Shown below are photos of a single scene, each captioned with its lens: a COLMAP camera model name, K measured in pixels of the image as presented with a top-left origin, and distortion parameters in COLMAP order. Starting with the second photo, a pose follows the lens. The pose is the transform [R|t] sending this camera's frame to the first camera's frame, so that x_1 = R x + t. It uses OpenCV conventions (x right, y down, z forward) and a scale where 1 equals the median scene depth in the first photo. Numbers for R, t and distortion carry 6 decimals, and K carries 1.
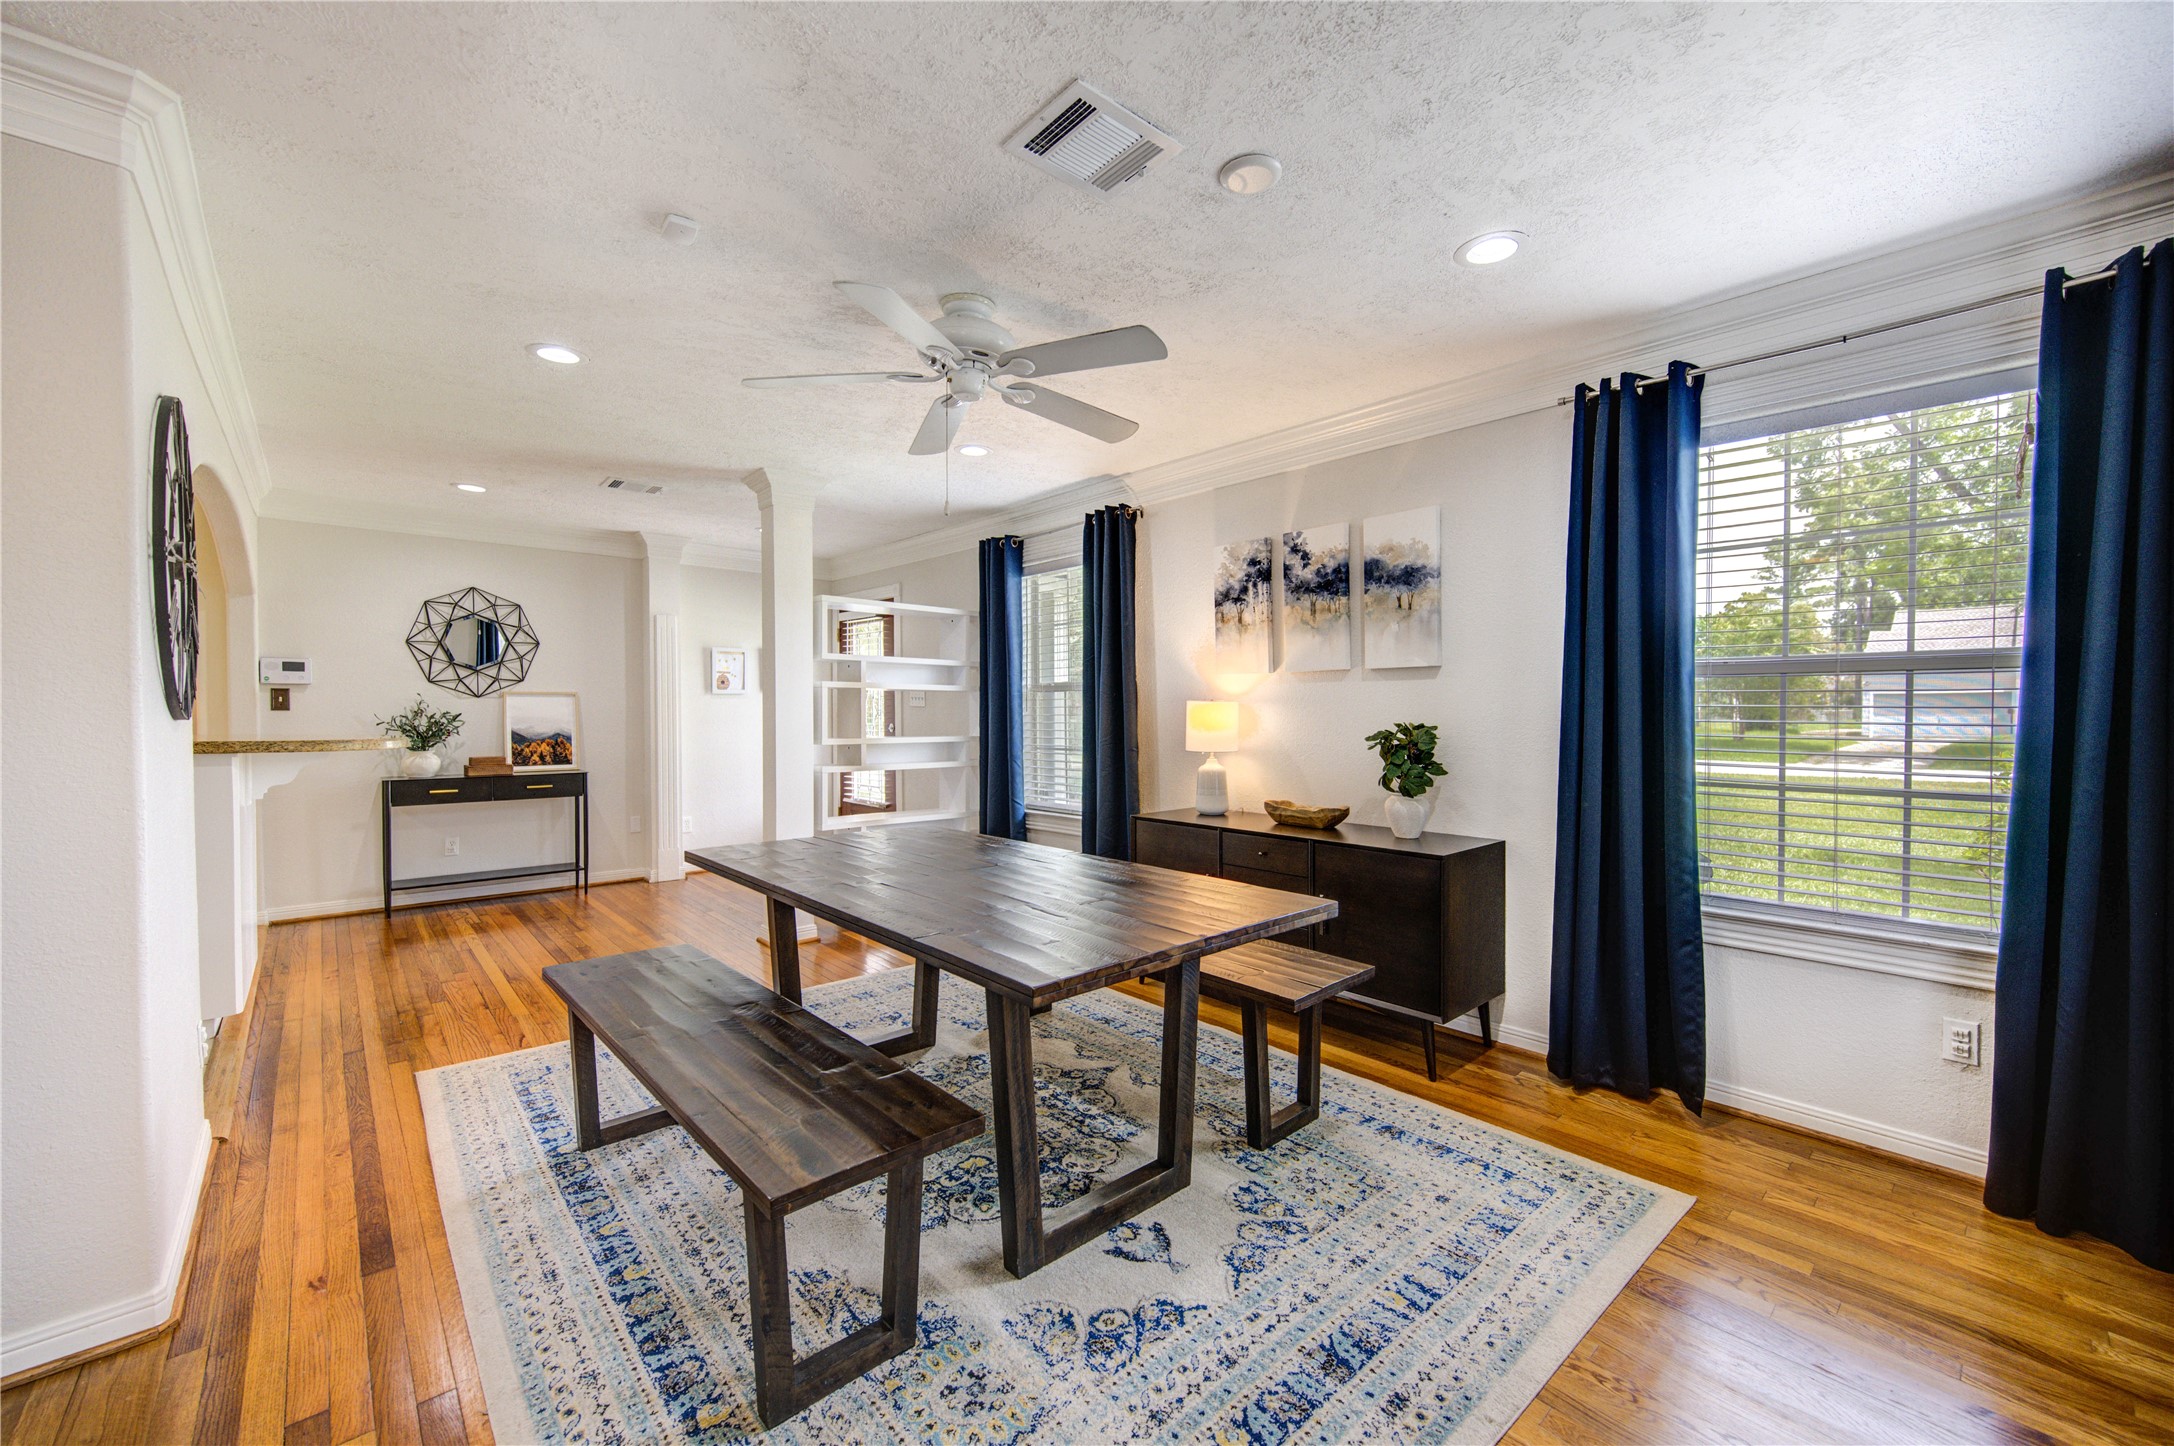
lens RADIAL K [[884.1, 0, 1087.0], [0, 884.1, 723.0], [0, 0, 1]] dist [-0.004344, -0.000300]
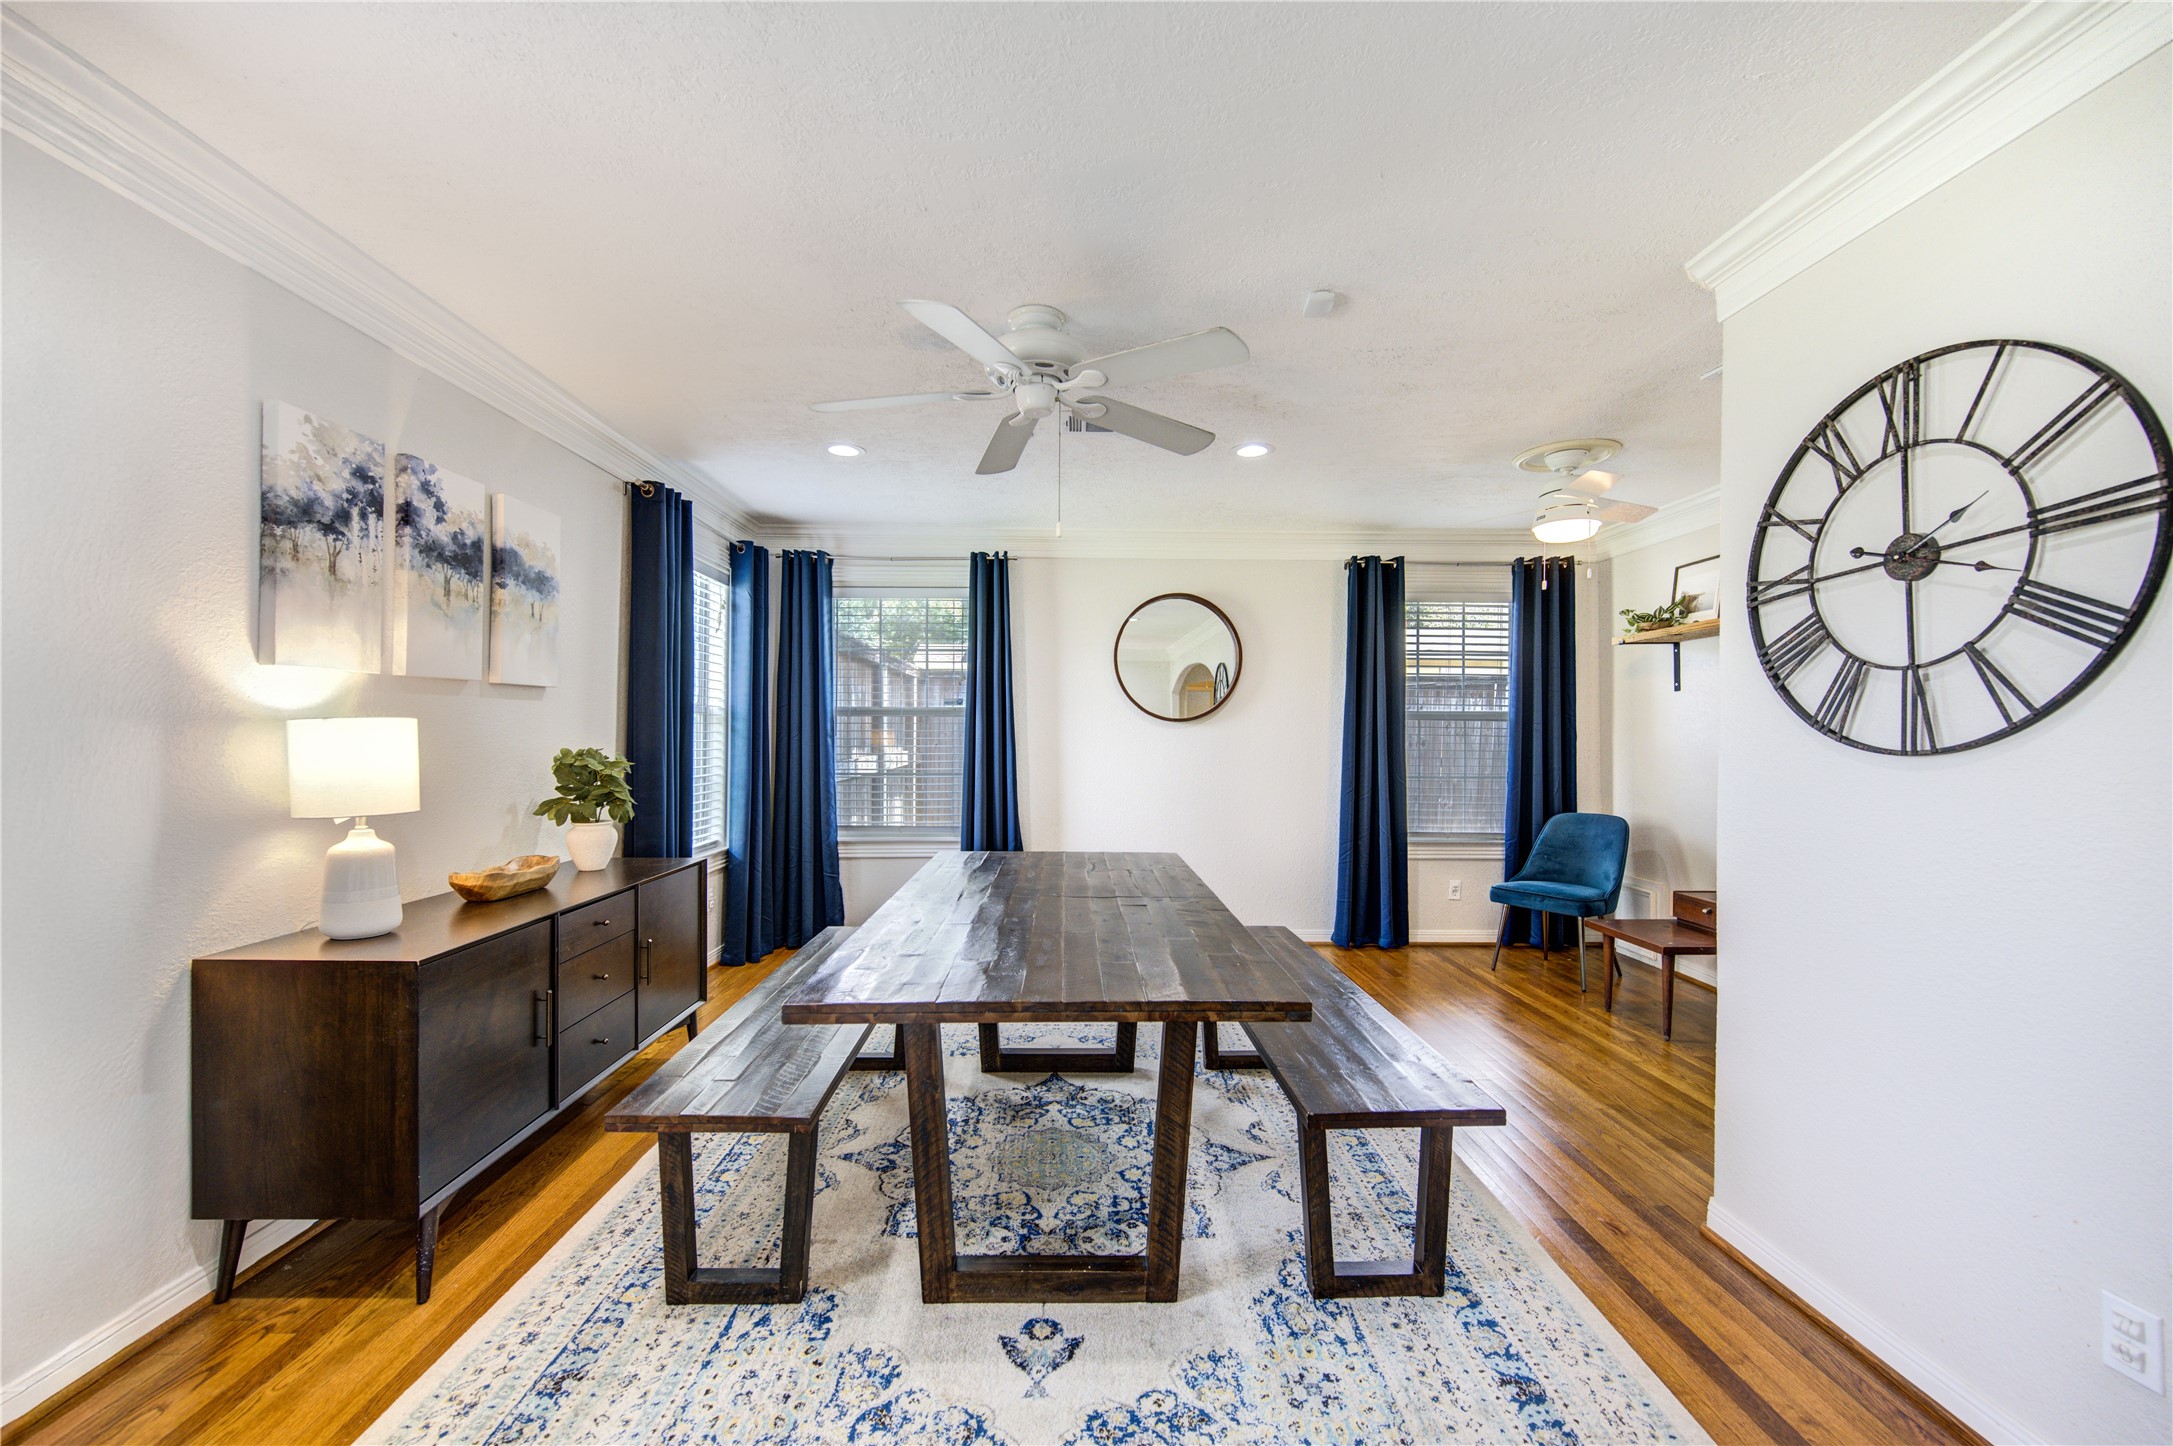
lens RADIAL K [[851.6, 0, 1095.6], [0, 851.6, 726.2], [0, 0, 1]] dist [-0.001024, -0.000454]
pose [[-0.774938, 0.004064, 0.632025, -0.556461], [0.009440, 0.999942, 0.005144, -0.020543], [-0.631967, 0.009952, -0.774931, 1.207990]]
